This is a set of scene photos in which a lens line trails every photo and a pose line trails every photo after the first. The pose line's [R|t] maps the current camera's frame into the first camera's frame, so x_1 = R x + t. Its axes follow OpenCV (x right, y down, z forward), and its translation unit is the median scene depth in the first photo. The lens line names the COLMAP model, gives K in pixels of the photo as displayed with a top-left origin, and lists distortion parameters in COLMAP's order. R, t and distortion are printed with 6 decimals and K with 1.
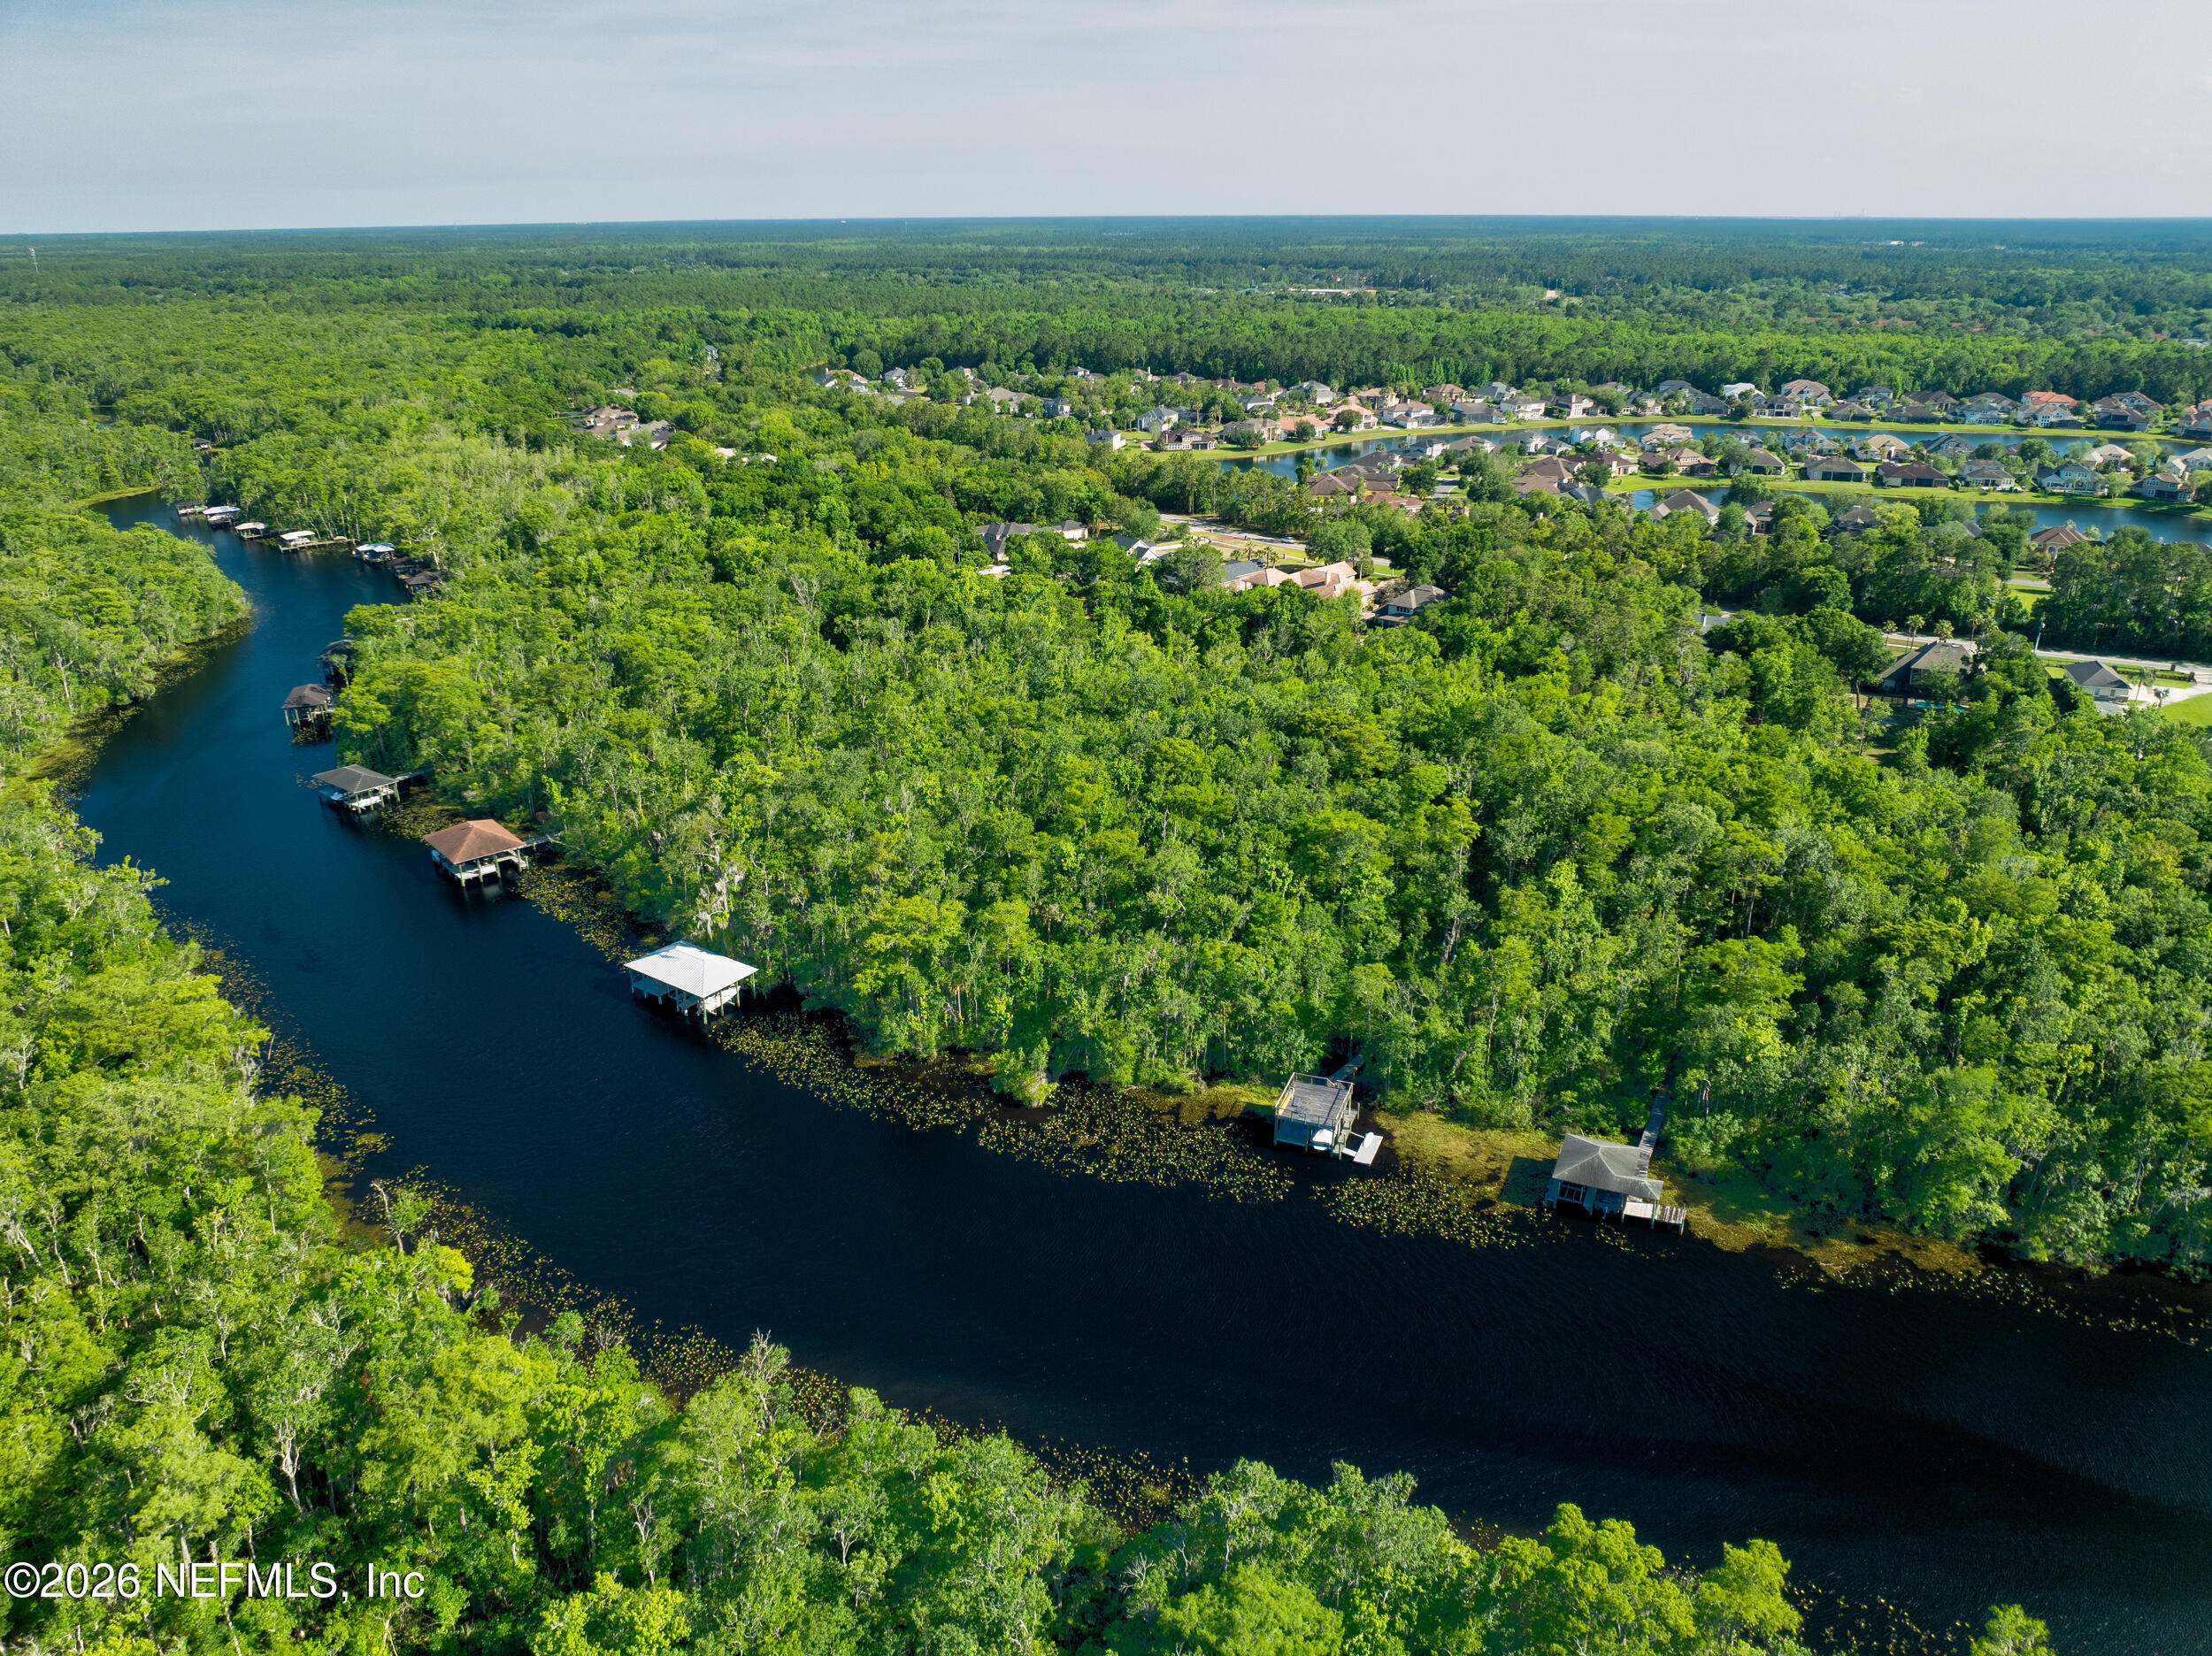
lens RADIAL K [[1573.8, 0, 1129.2], [0, 1573.8, 825.4], [0, 0, 1]] dist [-0.038541, -0.005558]
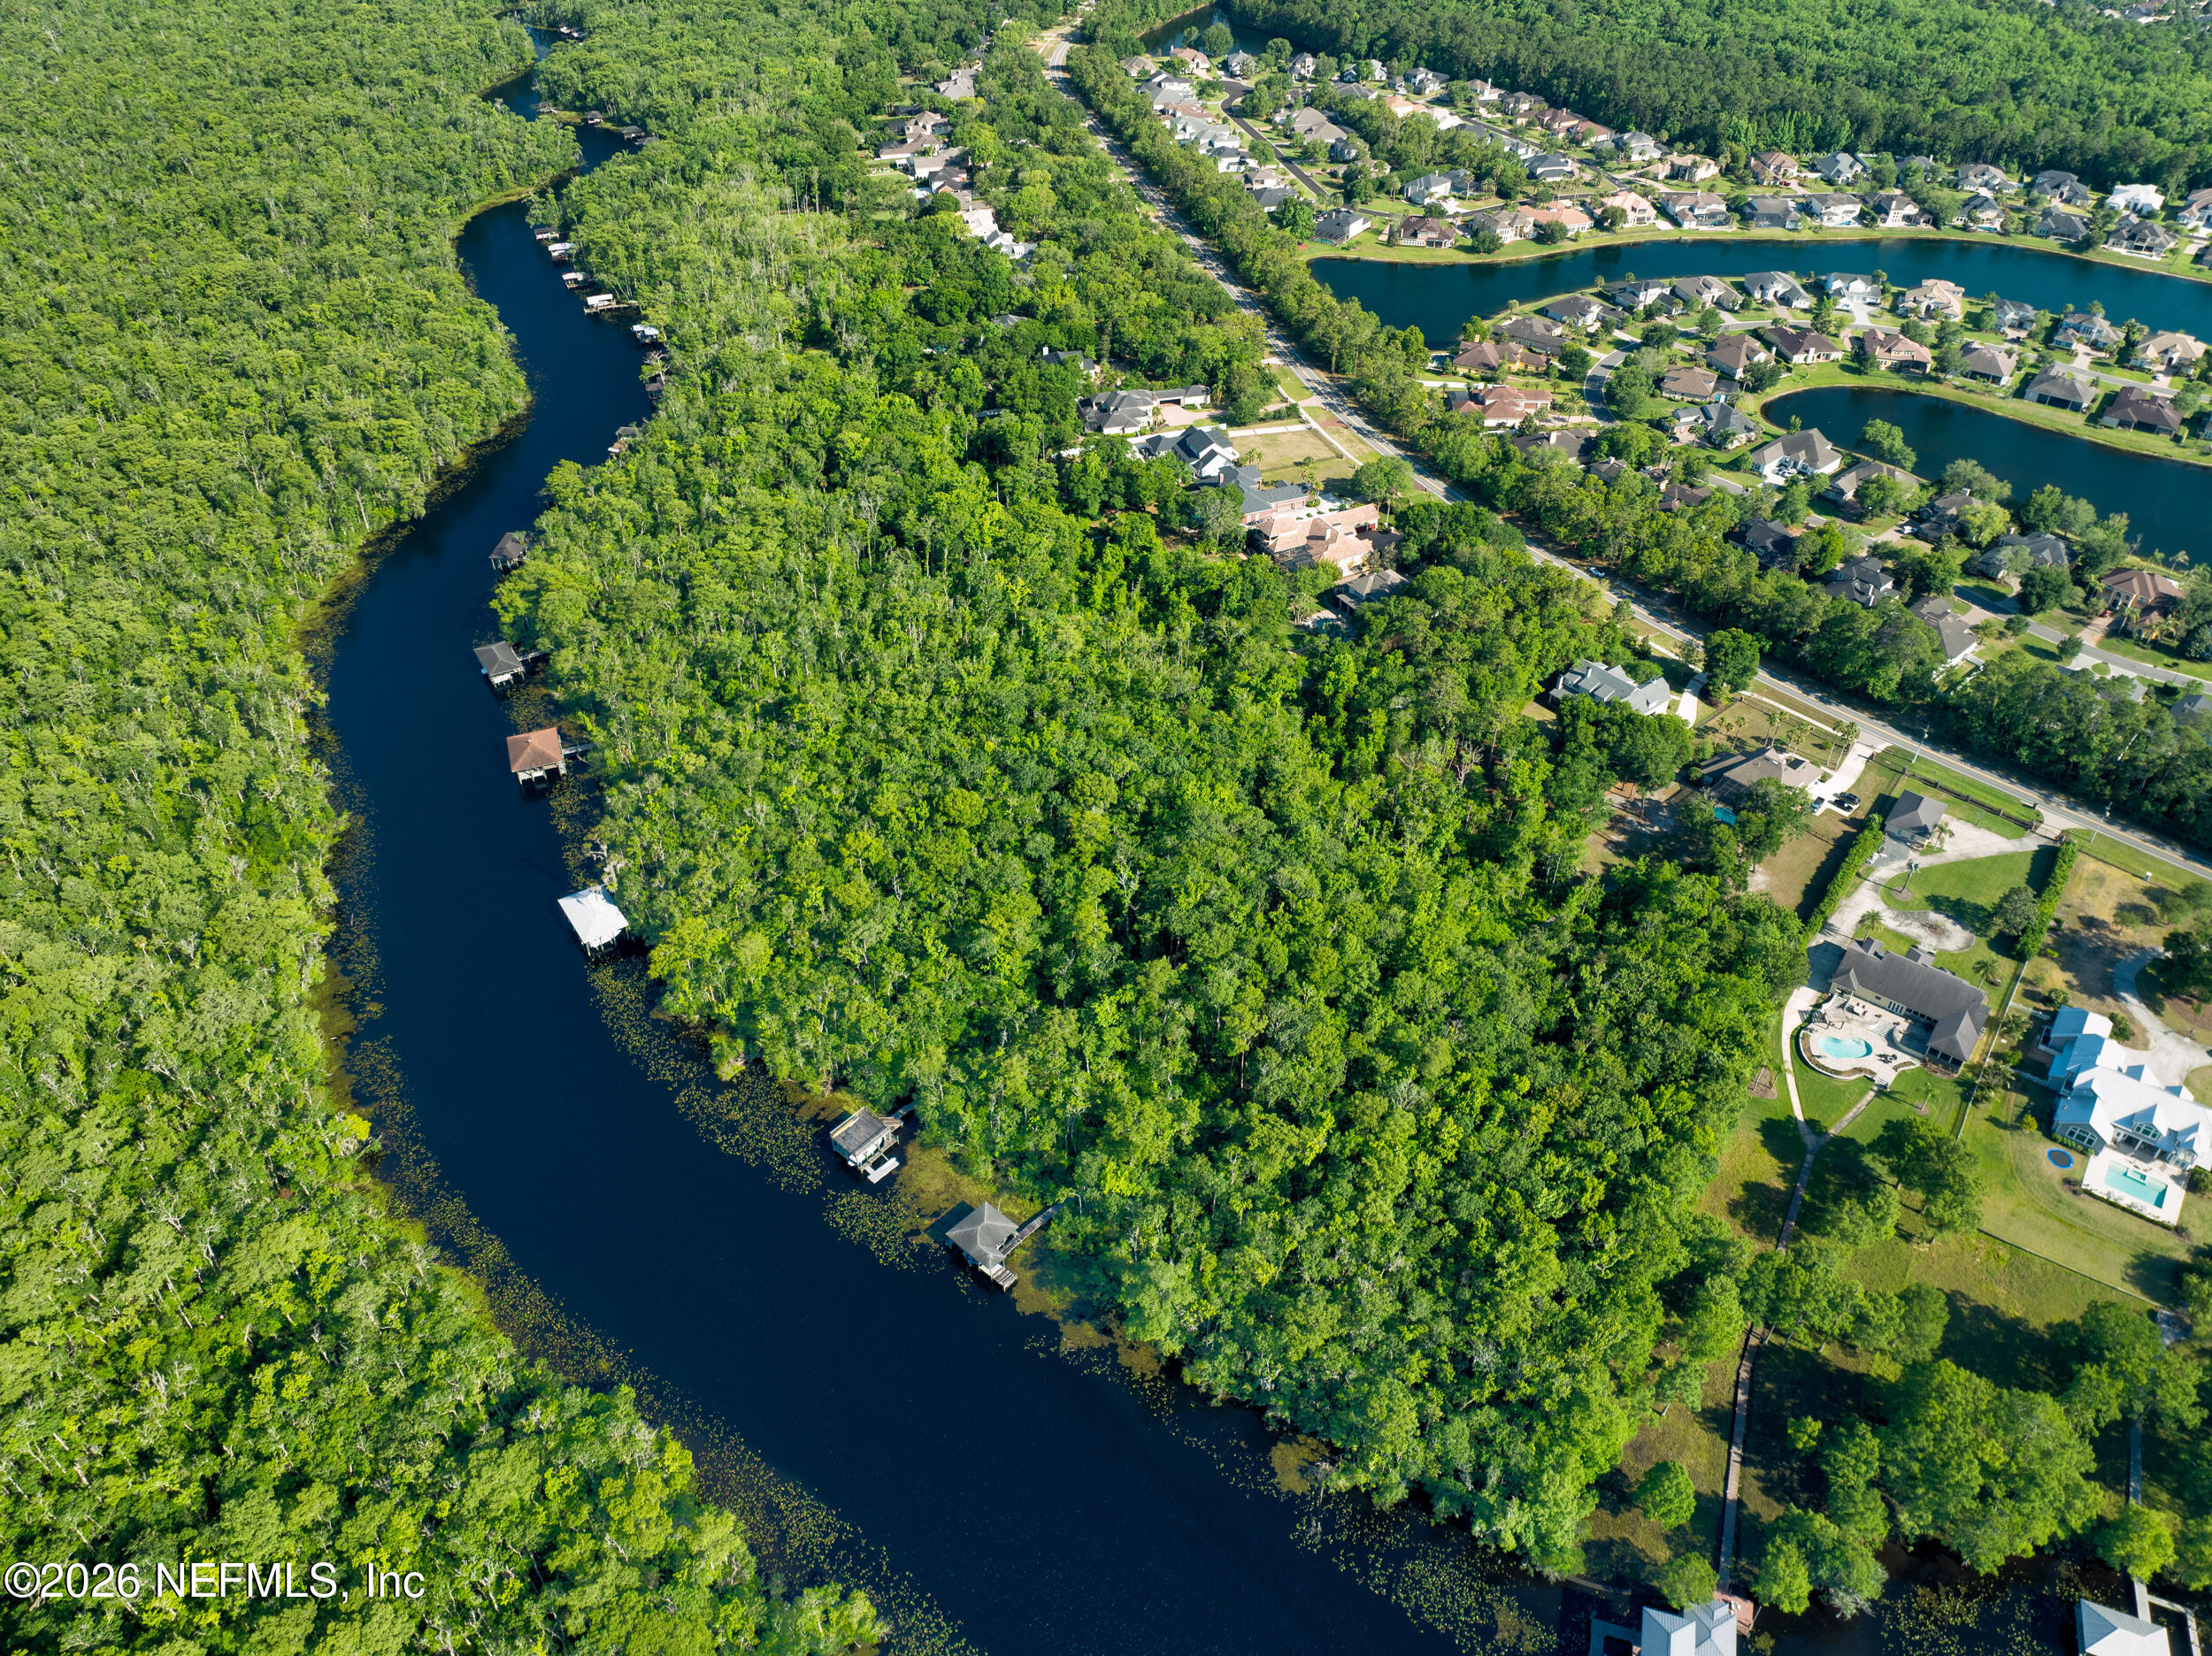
lens RADIAL K [[1574.1, 0, 1106.0], [0, 1574.1, 828.0], [0, 0, 1]] dist [-0.043889, 0.002070]
pose [[0.940722, 0.214925, -0.262391, 0.648092], [-0.128406, 0.941700, 0.310987, -0.589729], [0.313932, -0.258860, 0.913476, -0.265401]]
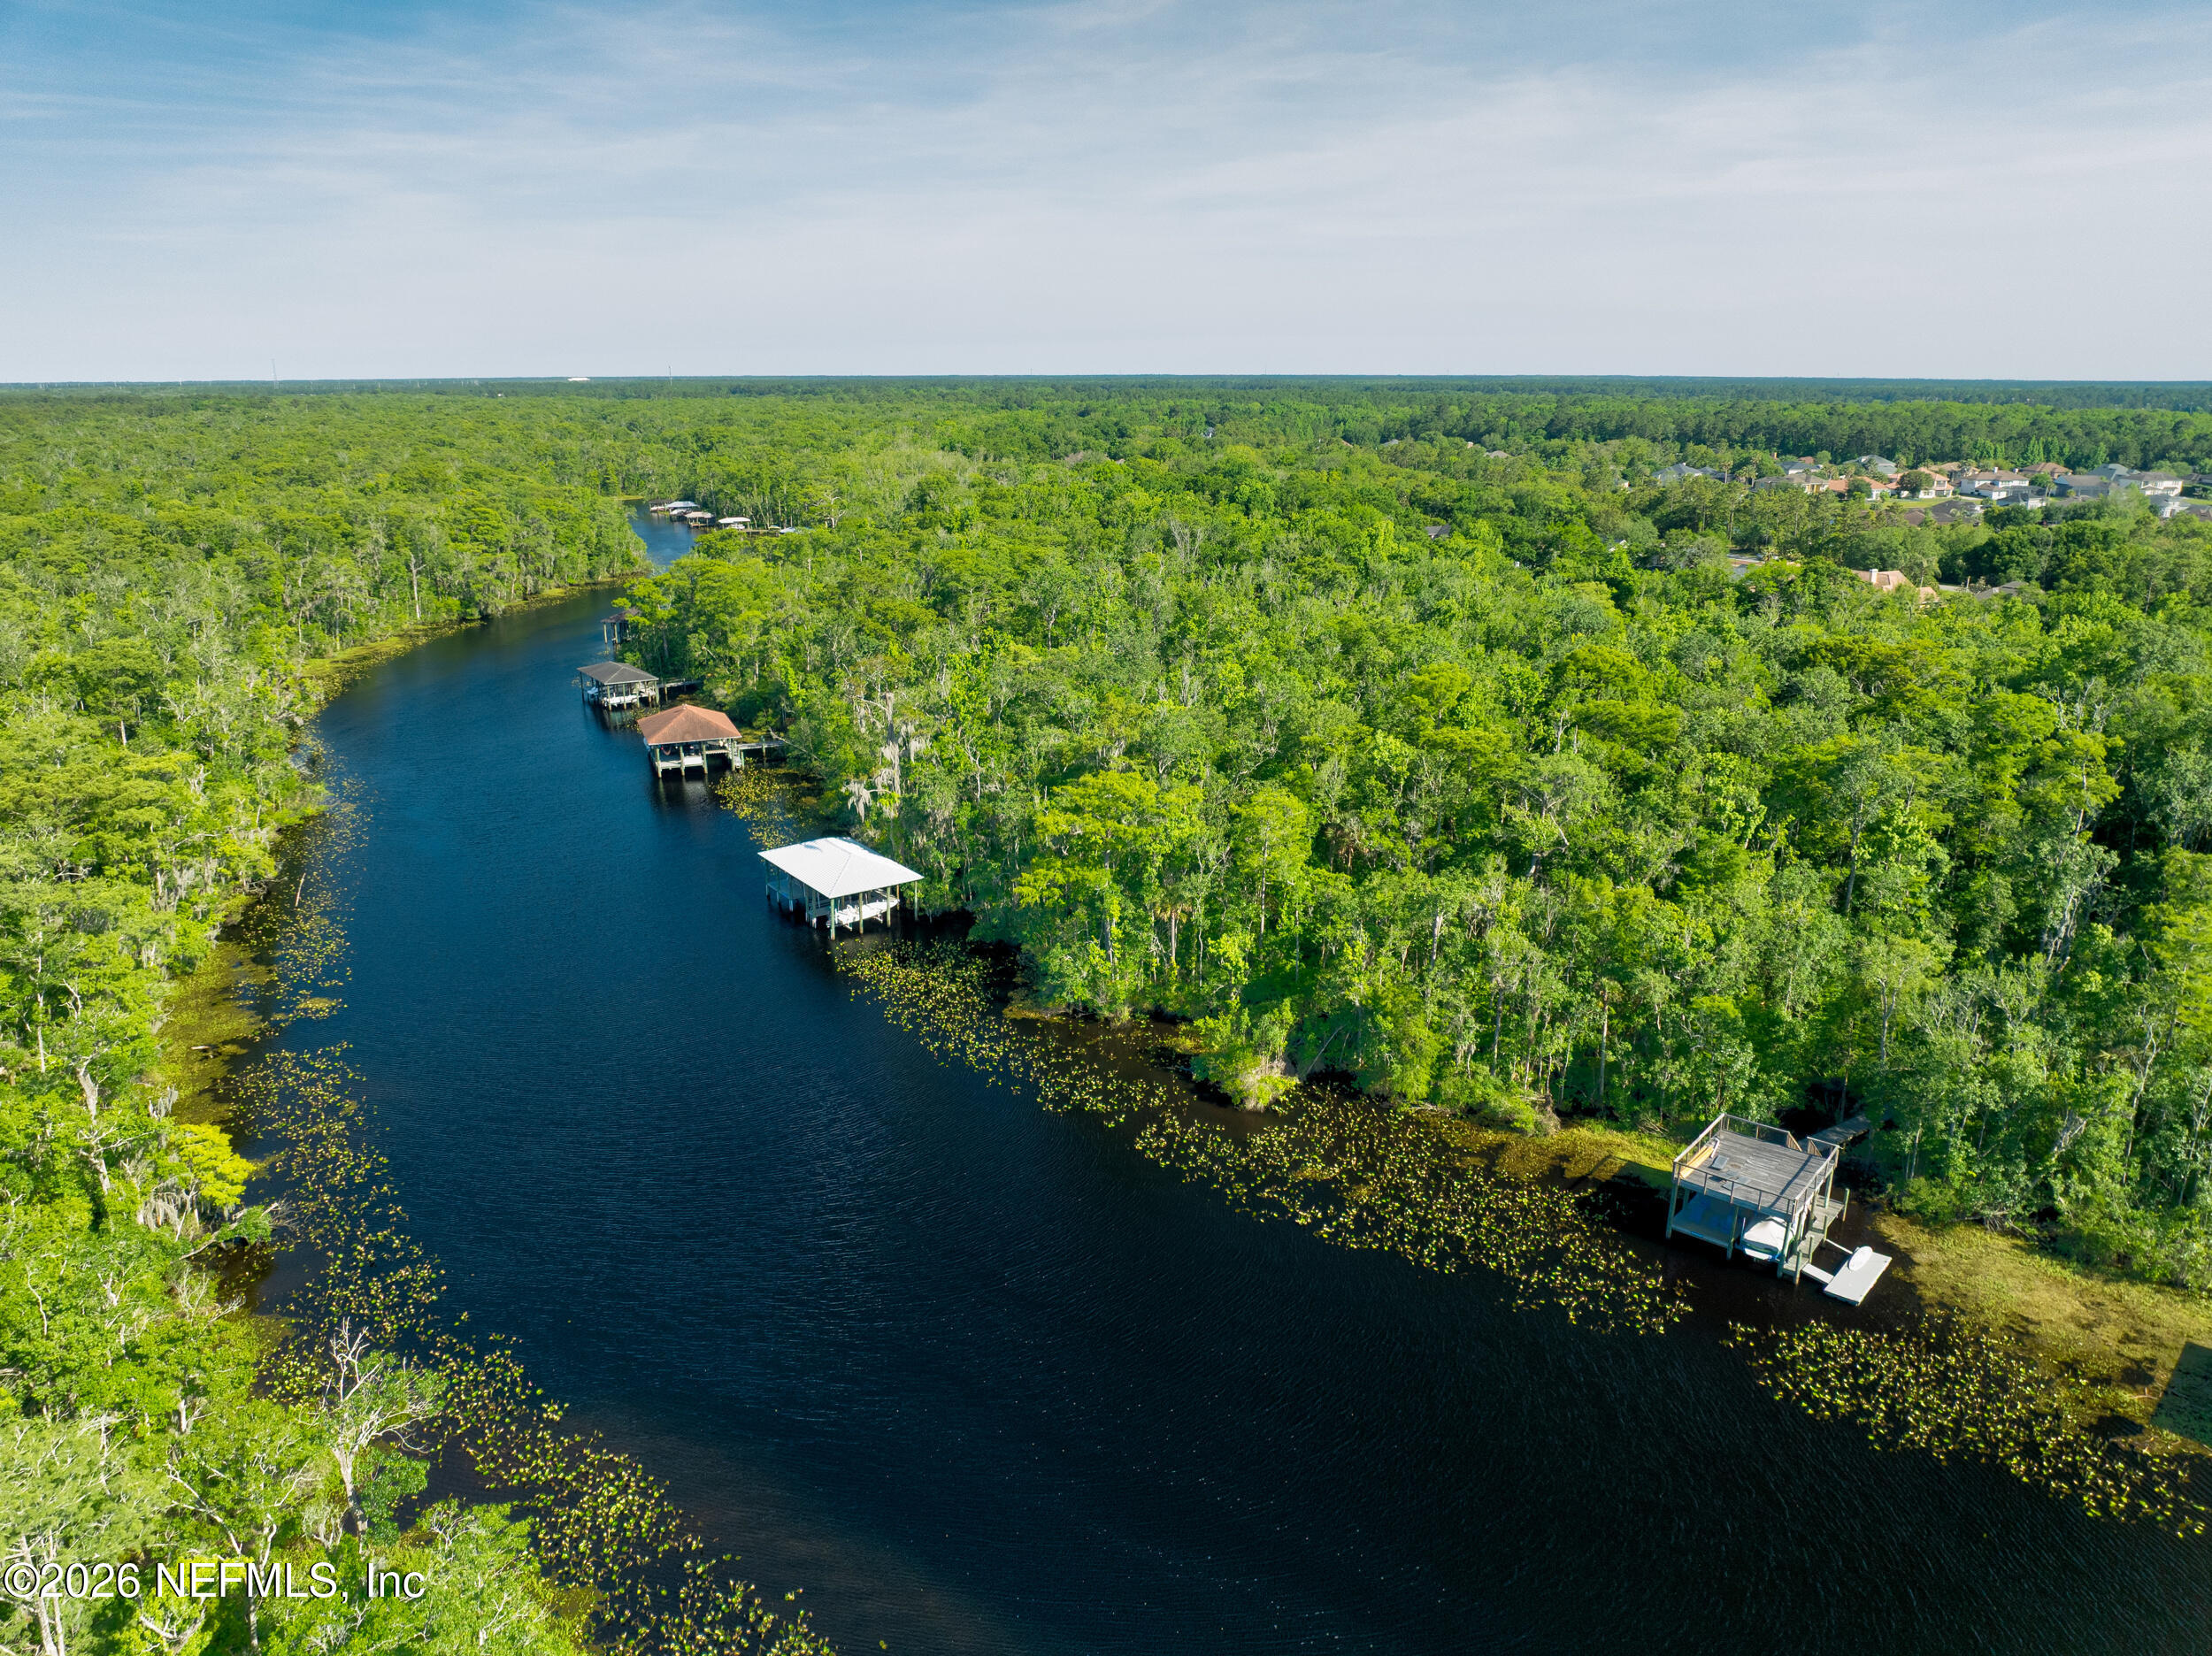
lens RADIAL K [[1574.1, 0, 1106.0], [0, 1574.1, 828.0], [0, 0, 1]] dist [-0.043889, 0.002070]
pose [[0.941950, 0.095752, -0.321810, 0.065586], [-0.124312, 0.989817, -0.069353, 0.118169], [0.311892, 0.105332, 0.944261, 0.402840]]
